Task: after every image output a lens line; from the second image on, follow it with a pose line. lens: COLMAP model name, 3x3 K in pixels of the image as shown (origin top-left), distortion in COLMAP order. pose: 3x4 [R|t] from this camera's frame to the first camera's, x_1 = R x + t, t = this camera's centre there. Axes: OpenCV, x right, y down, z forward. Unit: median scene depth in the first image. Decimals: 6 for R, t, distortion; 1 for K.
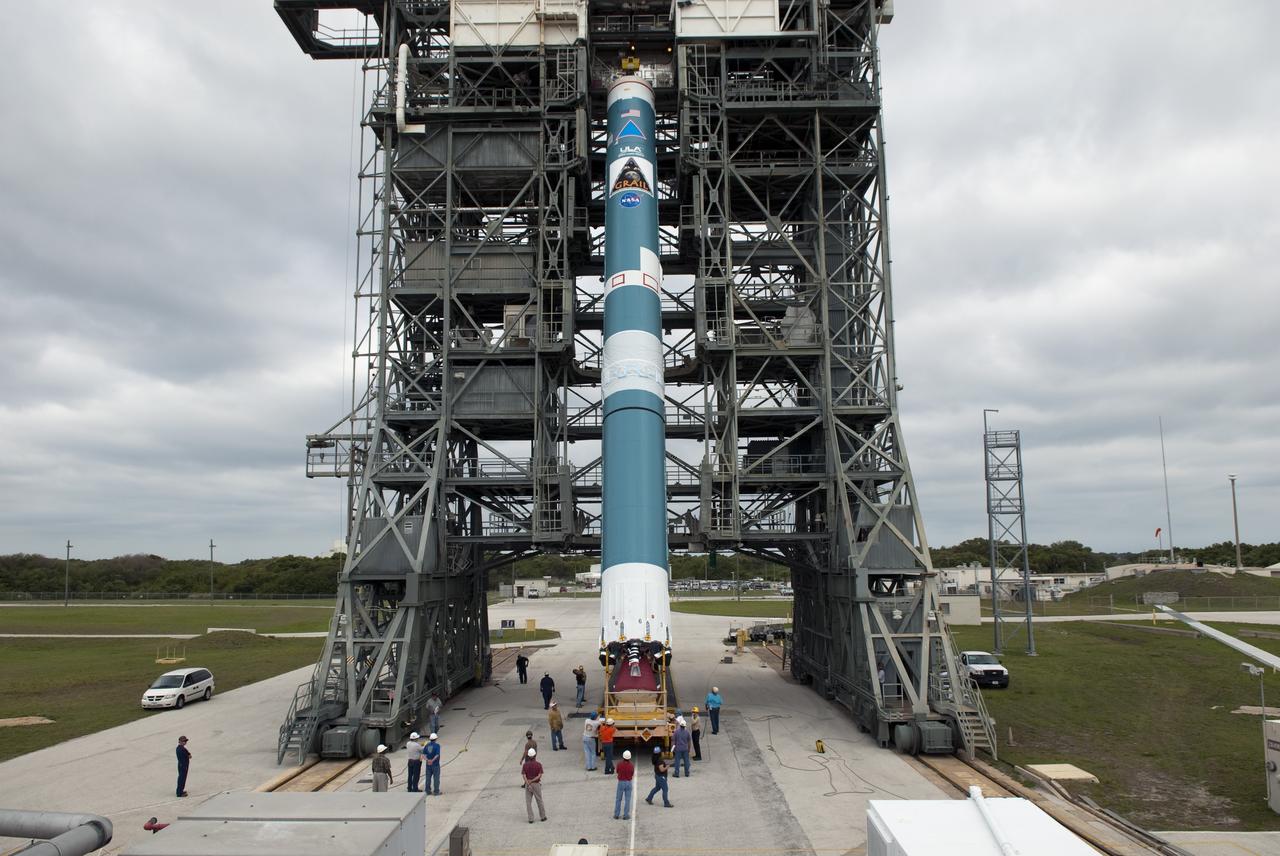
lens RADIAL K [[980.8, 0, 643.7], [0, 980.8, 423.4], [0, 0, 1]] dist [-0.039081, -0.013195]
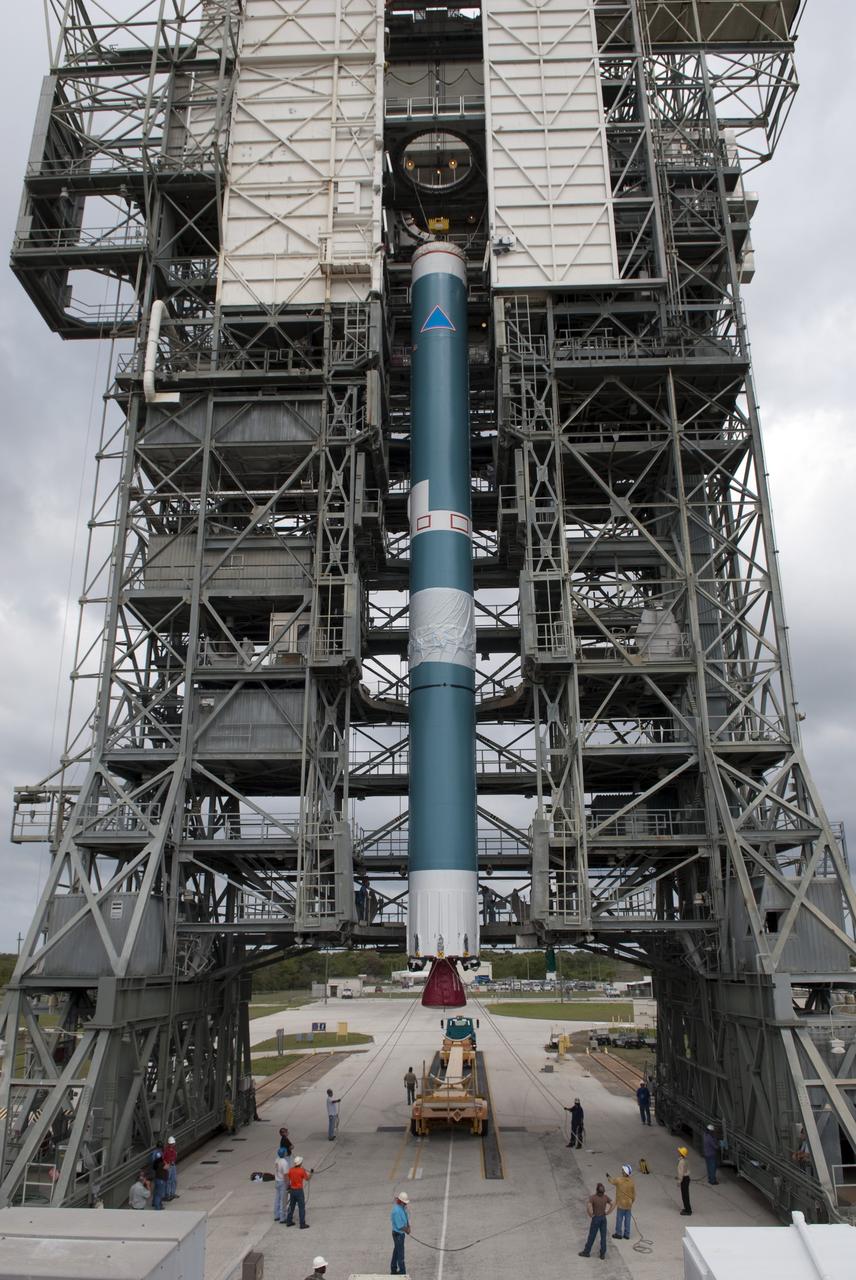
lens RADIAL K [[980.8, 0, 429.1], [0, 980.8, 630.0], [0, 0, 1]] dist [-0.039081, -0.013195]
pose [[0.999593, -0.003819, -0.028262, 0.003114], [-0.001421, 0.983096, -0.183084, 0.032734], [0.028483, 0.183050, 0.982691, 0.250318]]
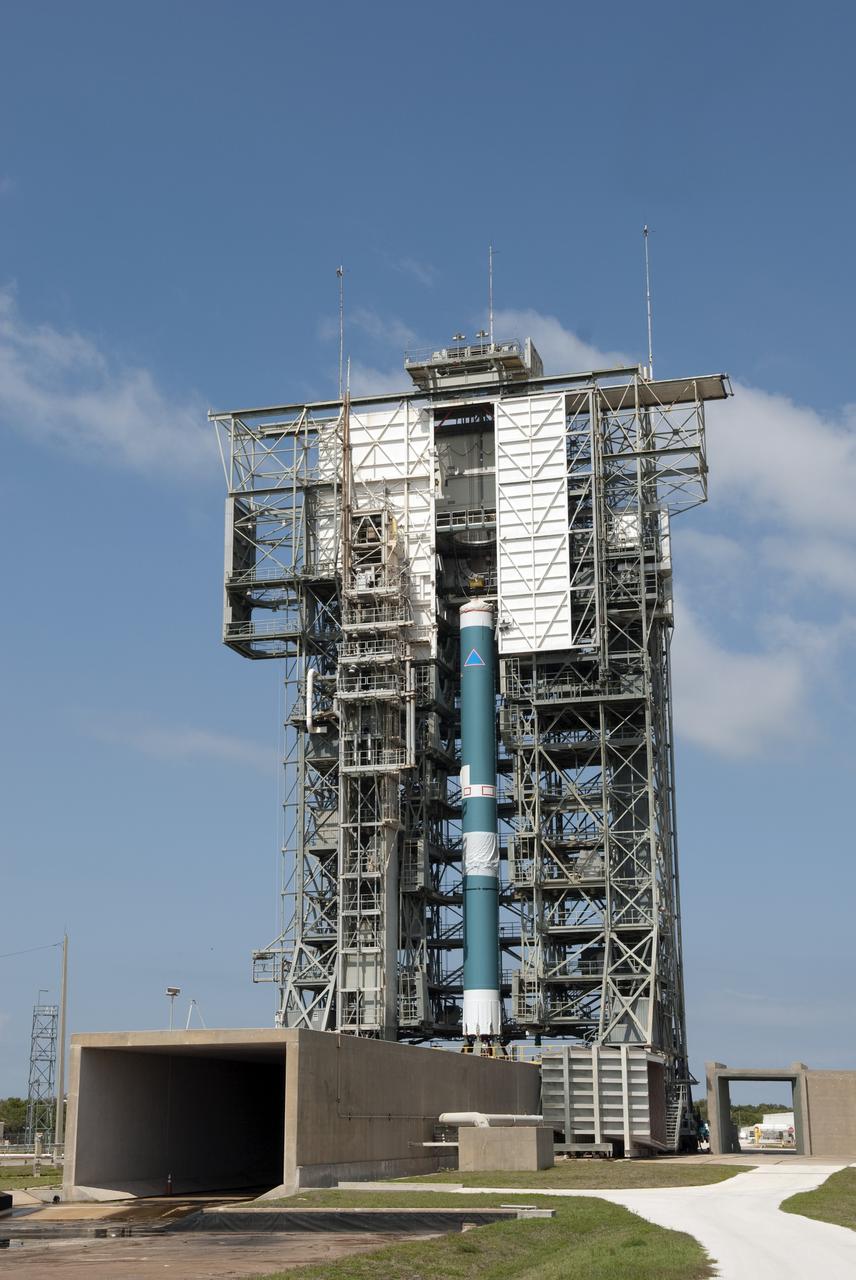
lens RADIAL K [[1835.8, 0, 430.0], [0, 1835.8, 638.6], [0, 0, 1]] dist [0.121914, 0.000000]
pose [[0.966889, -0.061313, -0.247721, 0.584151], [0.031899, 0.992133, -0.121058, -0.105624], [0.253195, 0.109147, 0.961238, -1.525380]]
